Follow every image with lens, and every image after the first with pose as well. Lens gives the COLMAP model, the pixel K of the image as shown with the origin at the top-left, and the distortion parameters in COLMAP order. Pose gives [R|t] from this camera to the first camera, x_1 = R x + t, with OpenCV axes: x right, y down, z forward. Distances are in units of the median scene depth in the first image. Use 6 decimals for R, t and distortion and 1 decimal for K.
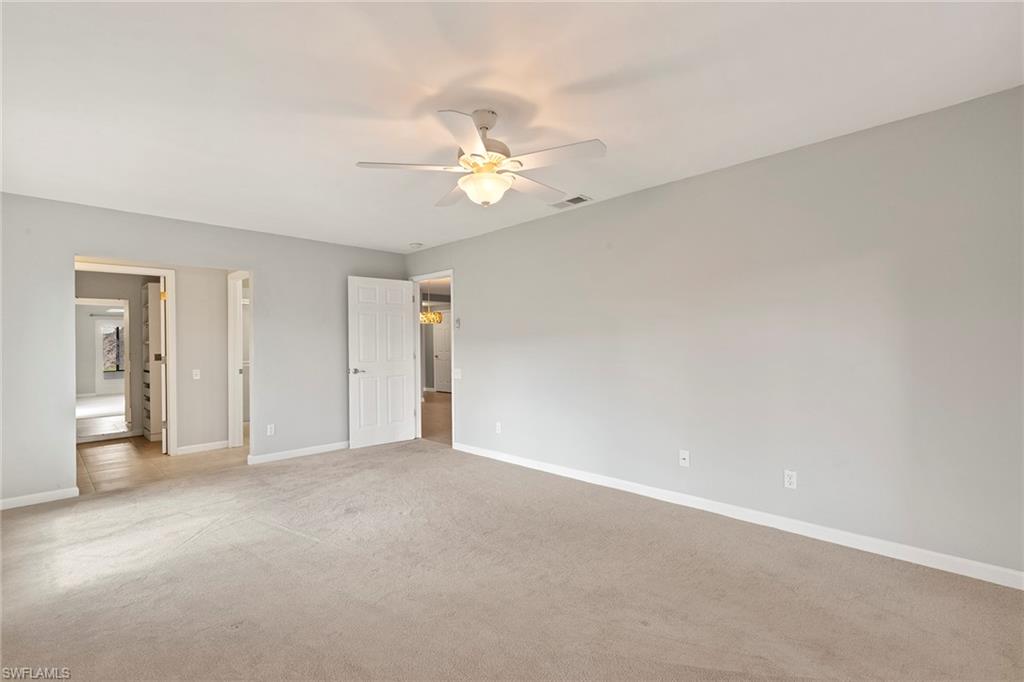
lens RADIAL K [[461.3, 0, 511.7], [0, 461.3, 350.4], [0, 0, 1]] dist [0.008806, -0.000761]
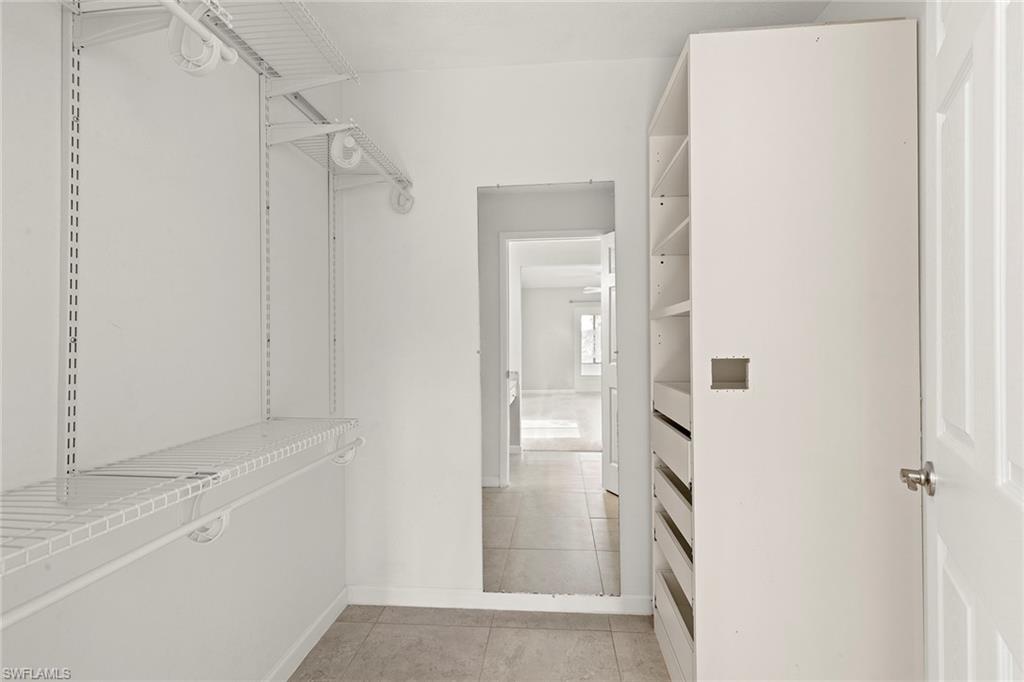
lens RADIAL K [[461.3, 0, 511.2], [0, 461.3, 341.5], [0, 0, 1]] dist [0.008806, -0.000761]
pose [[0.634392, 0.003644, -0.773003, -0.445105], [-0.006223, 0.999981, -0.000393, -0.000236], [0.772987, 0.005060, 0.634402, 0.527734]]
